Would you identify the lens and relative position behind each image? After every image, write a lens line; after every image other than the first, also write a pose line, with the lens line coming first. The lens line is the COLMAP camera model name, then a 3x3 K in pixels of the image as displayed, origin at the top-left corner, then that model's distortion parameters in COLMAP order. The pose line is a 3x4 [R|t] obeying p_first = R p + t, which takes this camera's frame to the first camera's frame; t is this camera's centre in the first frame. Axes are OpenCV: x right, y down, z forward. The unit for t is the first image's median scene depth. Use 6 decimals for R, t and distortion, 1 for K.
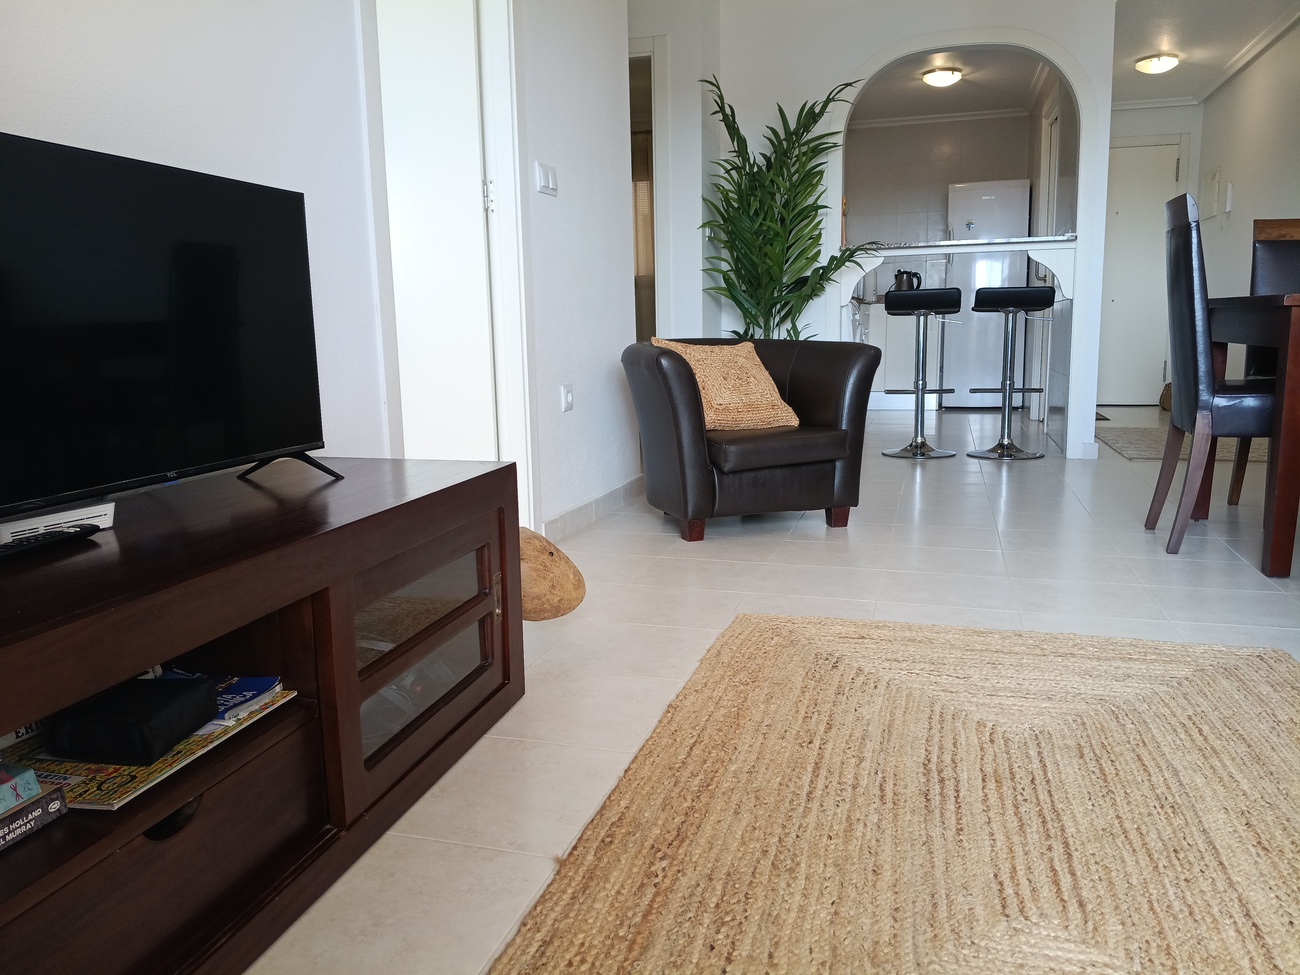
lens RADIAL K [[977.8, 0, 646.0], [0, 977.8, 489.9], [0, 0, 1]] dist [0.062561, -0.106644]
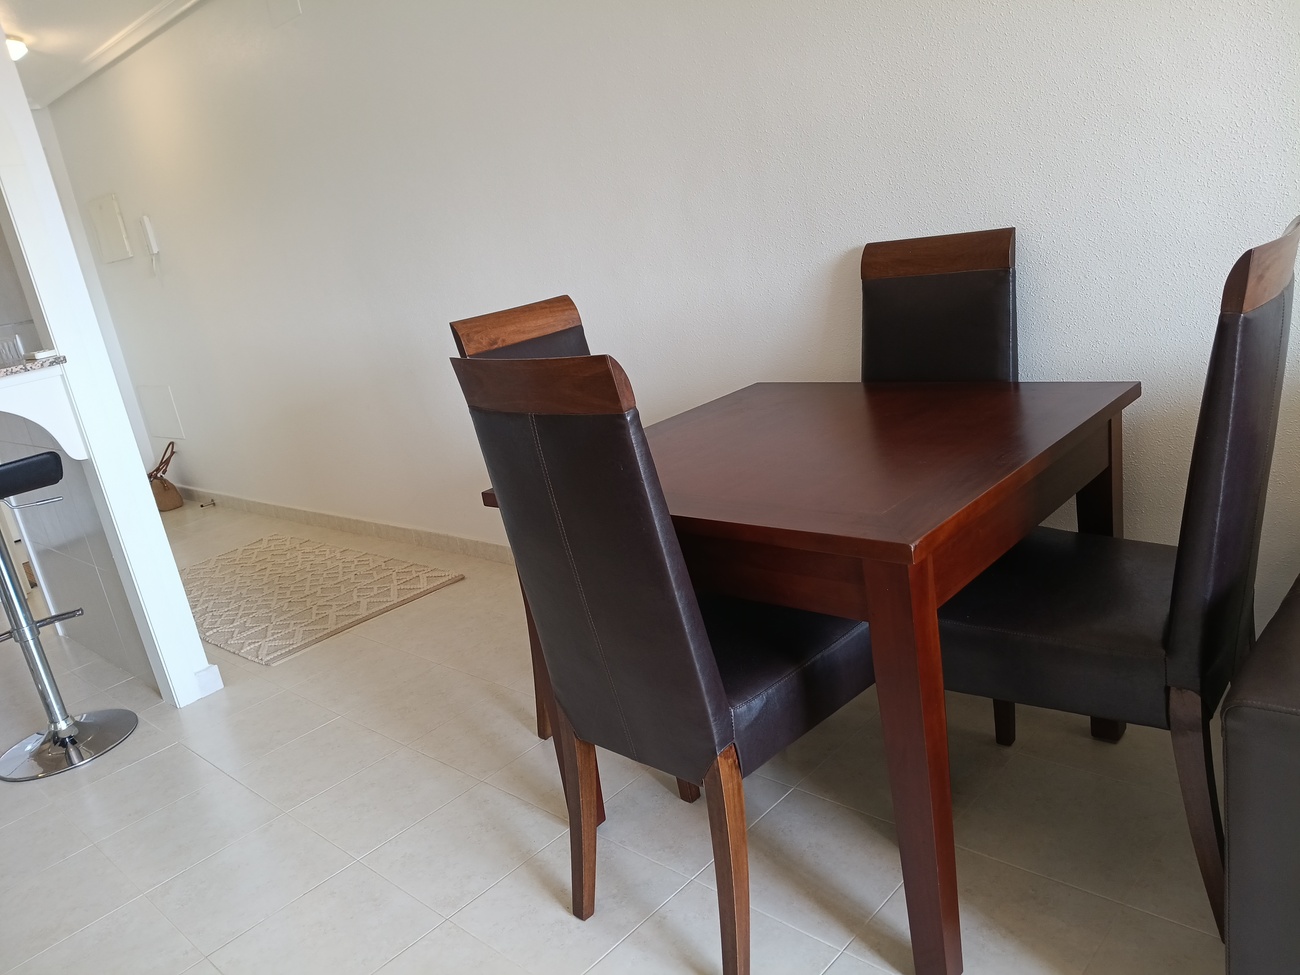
lens RADIAL K [[977.8, 0, 652.5], [0, 977.8, 481.0], [0, 0, 1]] dist [0.062561, -0.106644]
pose [[0.444883, -0.297674, 0.844672, 0.095259], [0.300240, 0.938140, 0.172479, -0.190411], [-0.843763, 0.176871, 0.506736, 0.457045]]
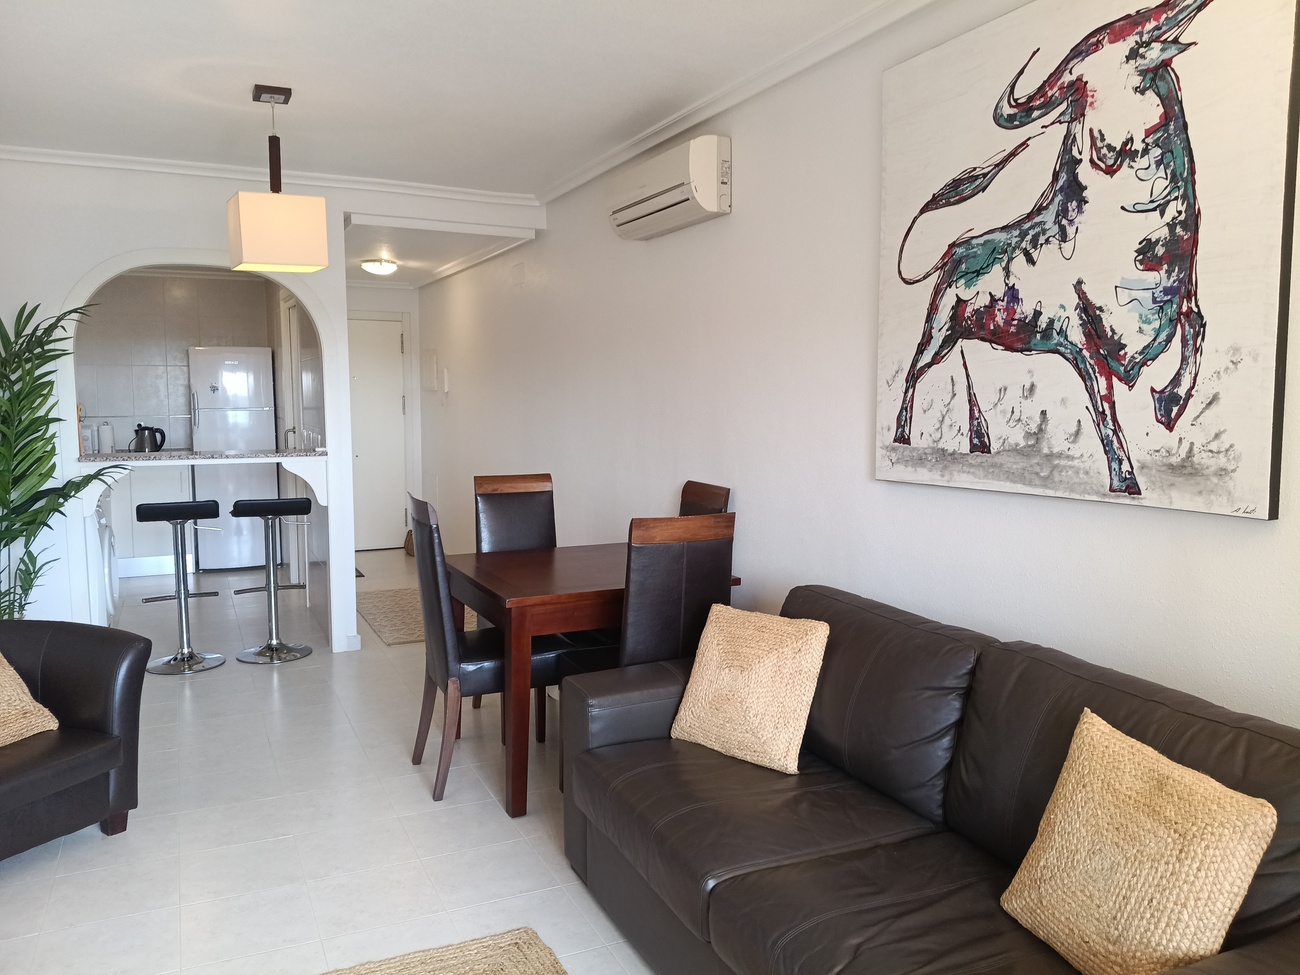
lens RADIAL K [[977.8, 0, 655.3], [0, 977.8, 488.4], [0, 0, 1]] dist [0.062561, -0.106644]
pose [[0.738384, -0.044884, 0.672885, -0.028271], [0.090291, 0.995379, -0.032684, -0.152091], [-0.668308, 0.084889, 0.739025, -0.040821]]
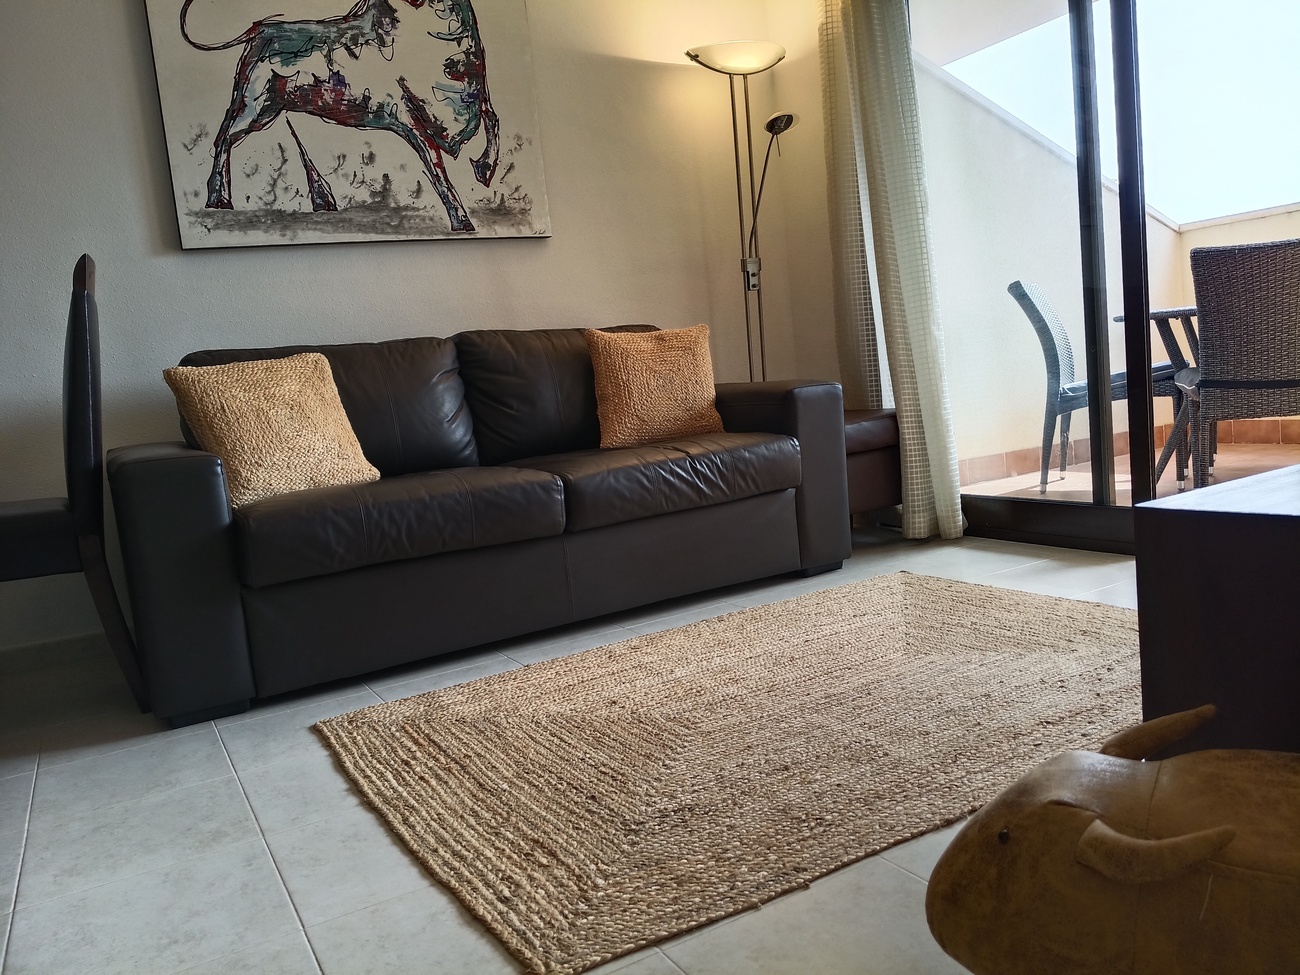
lens RADIAL K [[977.8, 0, 644.9], [0, 977.8, 488.1], [0, 0, 1]] dist [0.062561, -0.106644]
pose [[-0.708484, 0.016490, 0.705534, -0.134904], [0.225803, 0.952470, 0.204485, -0.082367], [-0.668628, 0.304186, -0.678534, 0.618501]]
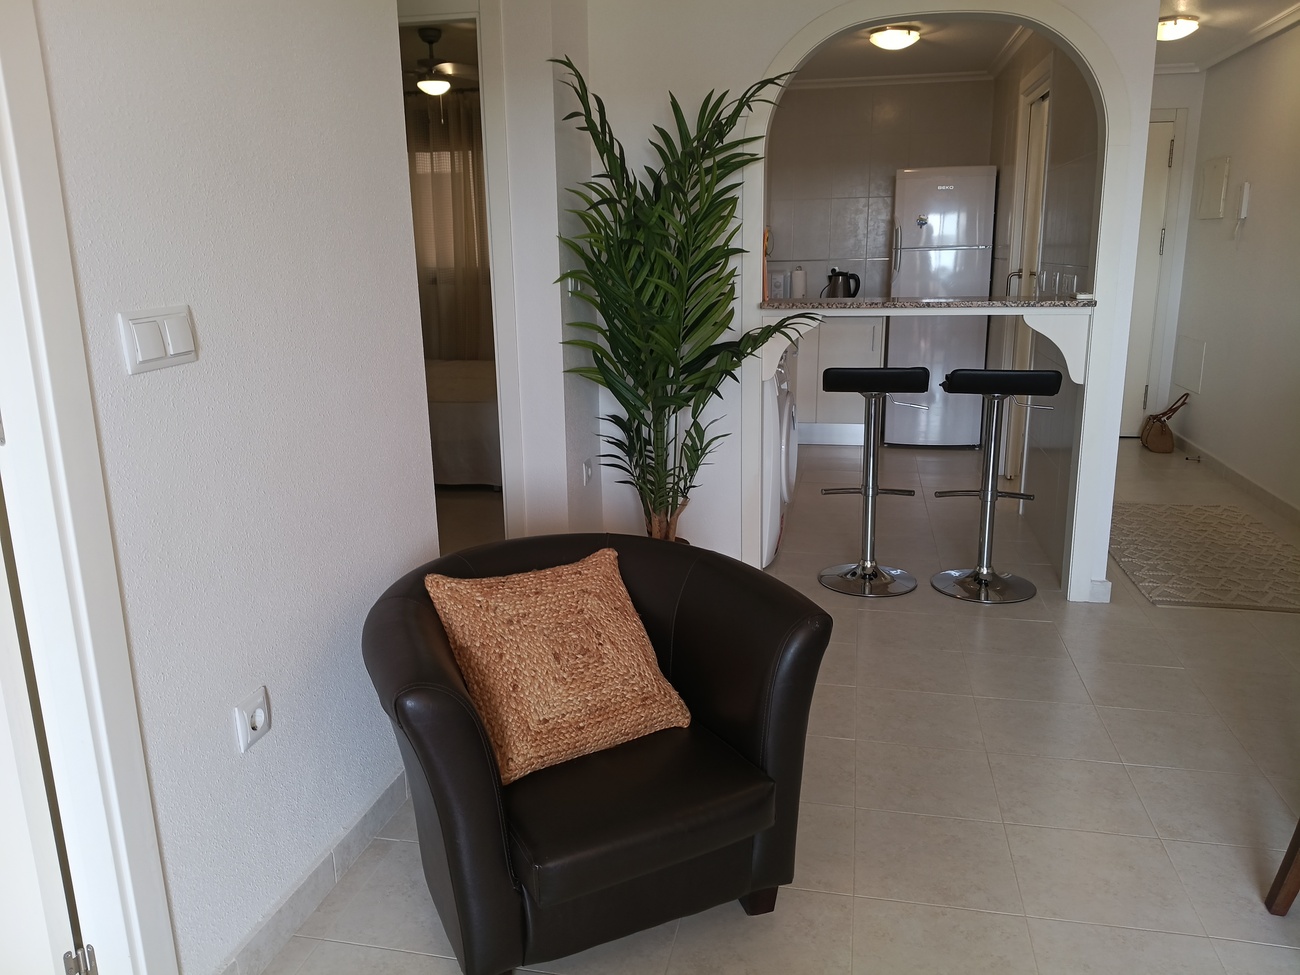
lens RADIAL K [[977.8, 0, 644.9], [0, 977.8, 491.6], [0, 0, 1]] dist [0.062561, -0.106644]
pose [[0.997082, -0.014225, 0.075002, 0.065523], [0.008323, 0.996885, 0.078432, -0.183186], [-0.075884, -0.077579, 0.994094, 0.325931]]
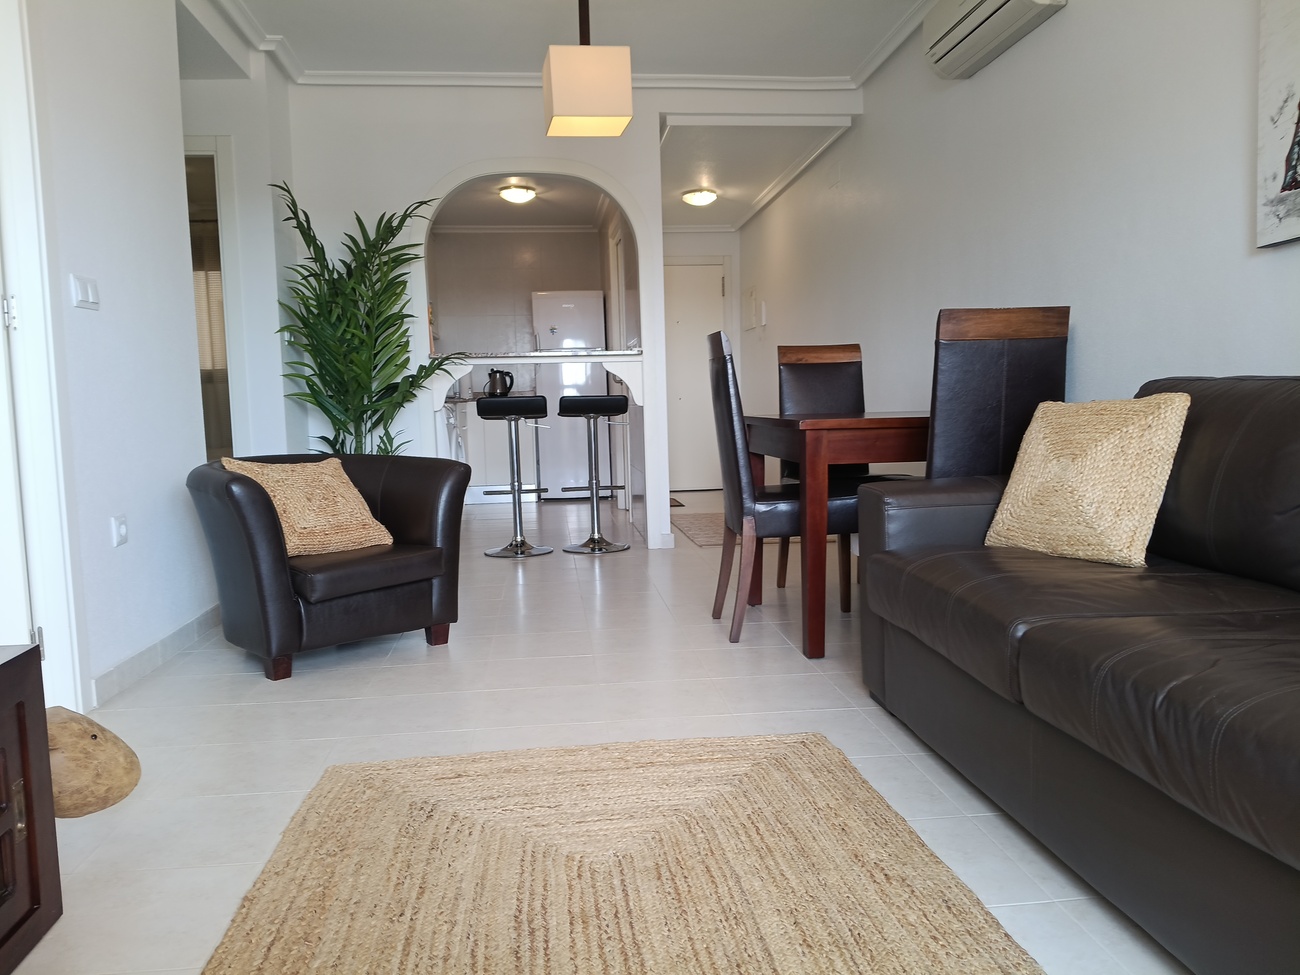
lens RADIAL K [[977.8, 0, 652.9], [0, 977.8, 492.9], [0, 0, 1]] dist [0.062561, -0.106644]
pose [[0.920562, -0.040988, 0.388440, 0.012533], [0.071715, 0.995309, -0.064933, -0.025068], [-0.383957, 0.087632, 0.919183, -0.004954]]
